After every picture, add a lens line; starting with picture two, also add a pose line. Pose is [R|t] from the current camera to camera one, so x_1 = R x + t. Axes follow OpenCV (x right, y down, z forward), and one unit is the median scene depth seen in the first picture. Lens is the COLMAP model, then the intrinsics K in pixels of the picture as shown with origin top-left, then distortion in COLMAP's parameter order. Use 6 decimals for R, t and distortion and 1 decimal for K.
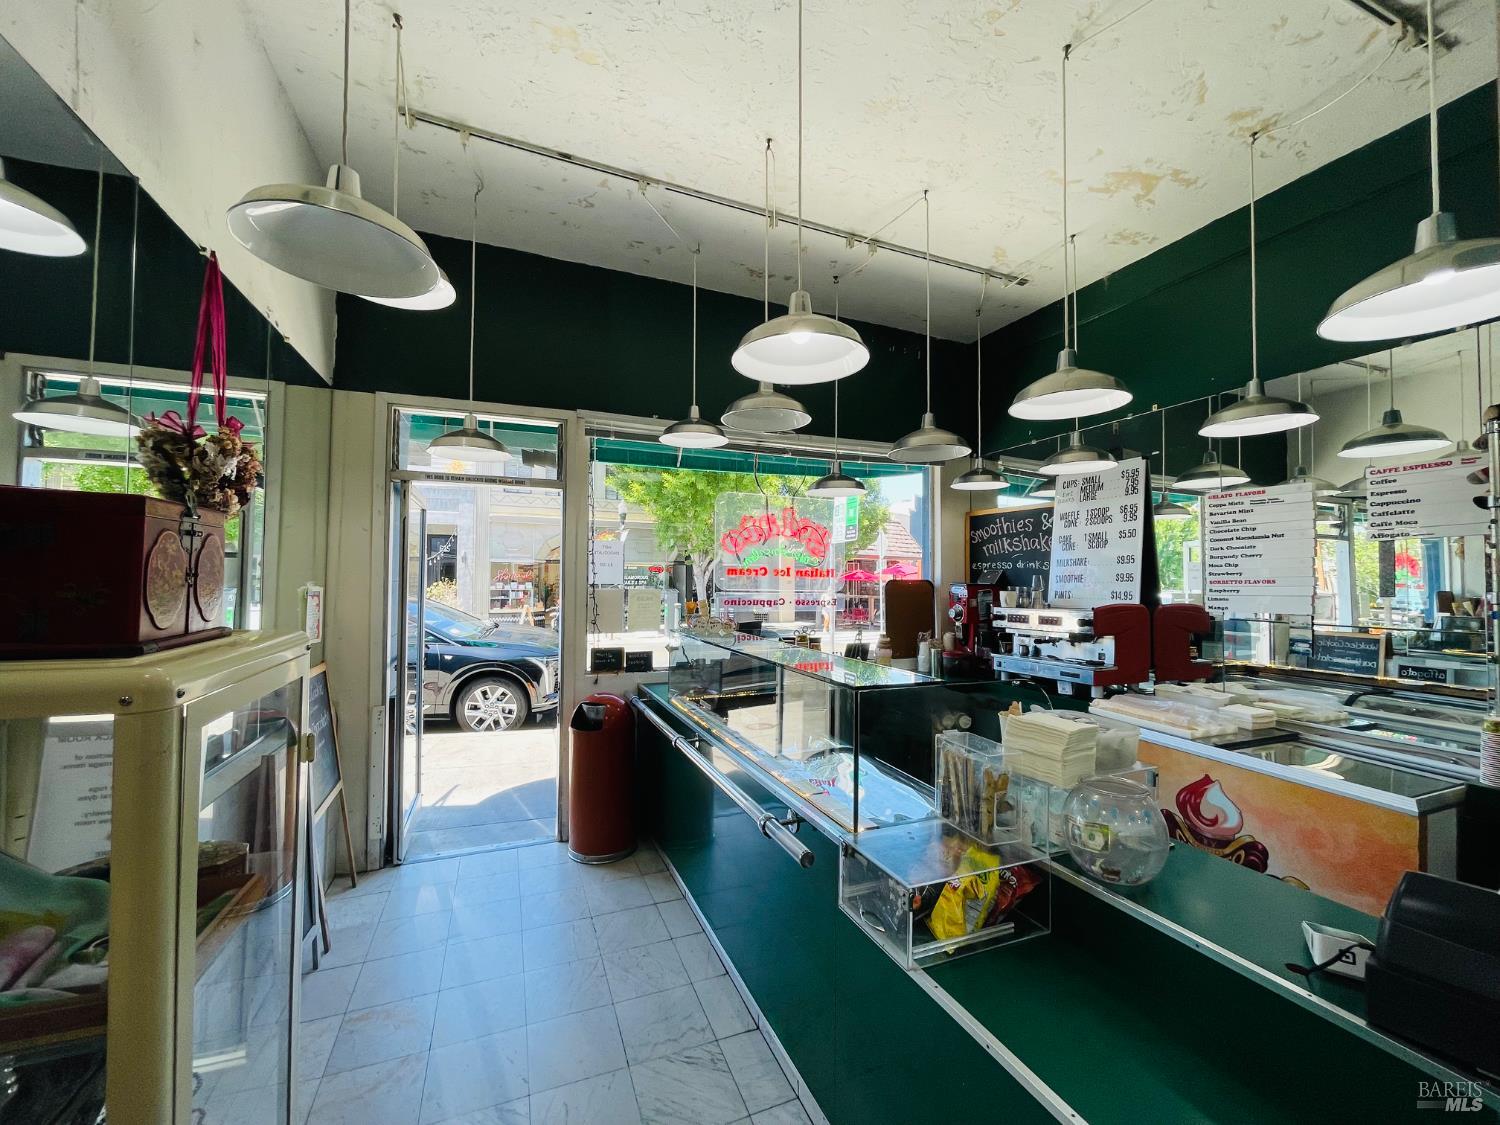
lens RADIAL K [[605.4, 0, 742.2], [0, 605.4, 563.8], [0, 0, 1]] dist [-0.003946, -0.000143]
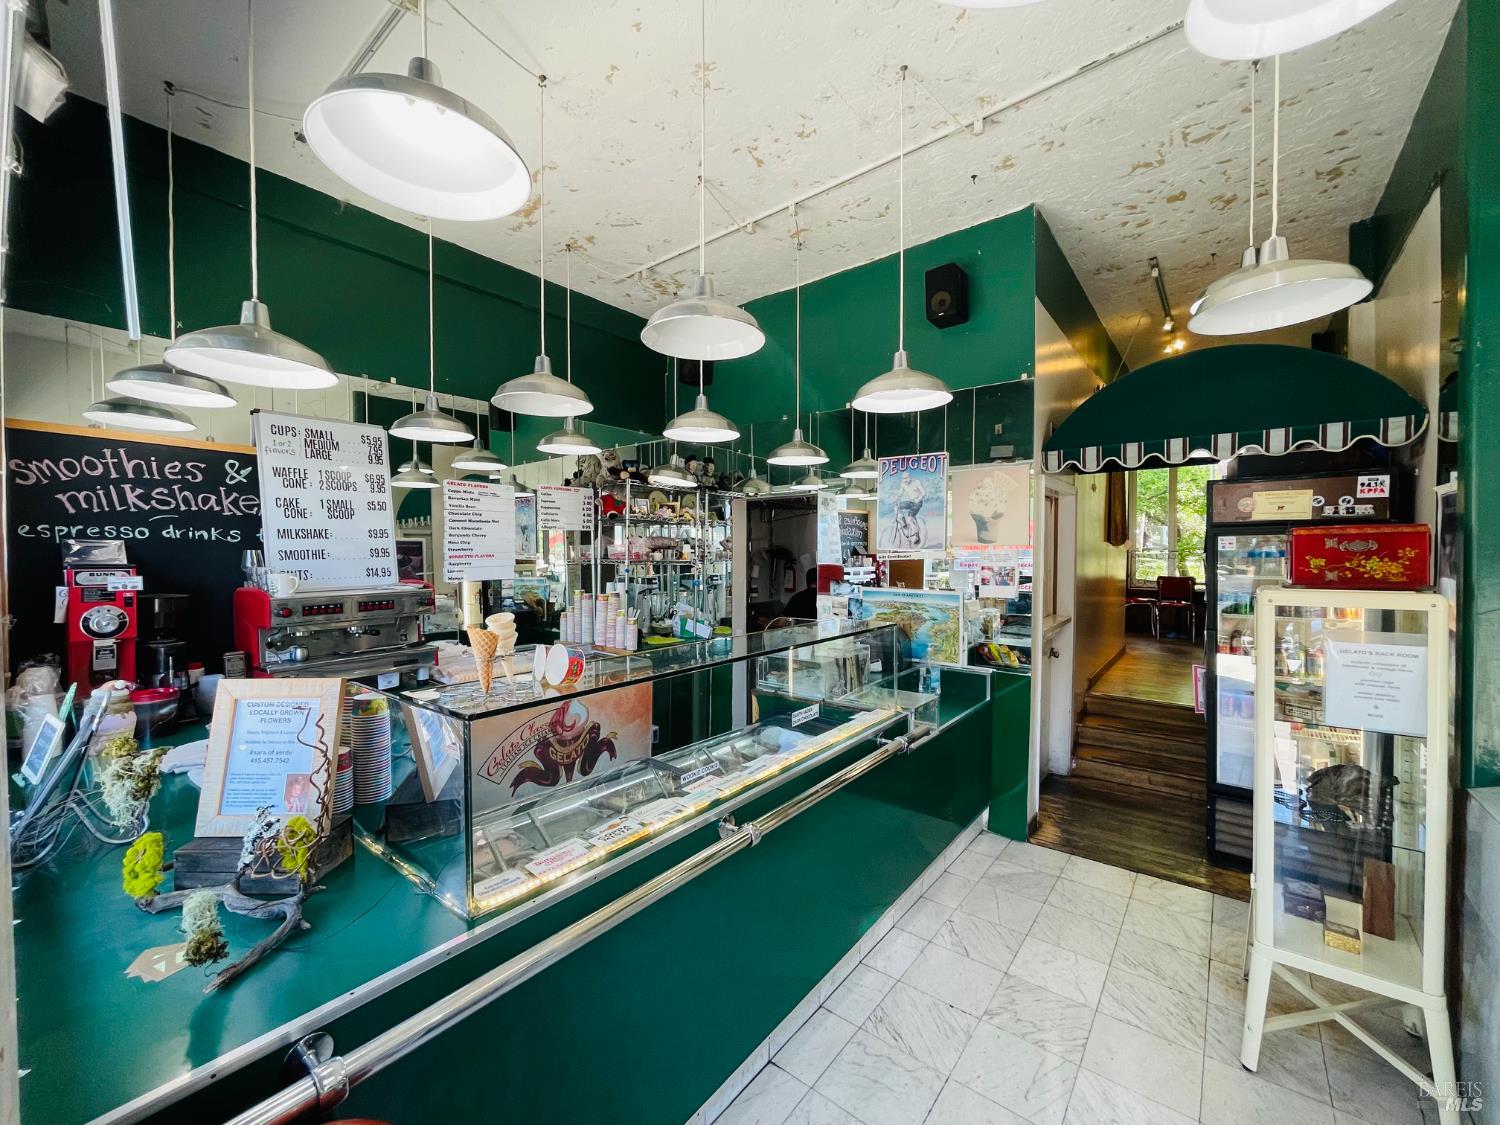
lens RADIAL K [[605.4, 0, 742.2], [0, 605.4, 563.8], [0, 0, 1]] dist [-0.003946, -0.000143]
pose [[-0.494682, -0.016191, 0.868923, -0.452220], [-0.018410, 0.999797, 0.008149, 0.021546], [-0.868879, -0.011965, -0.494880, 0.968186]]
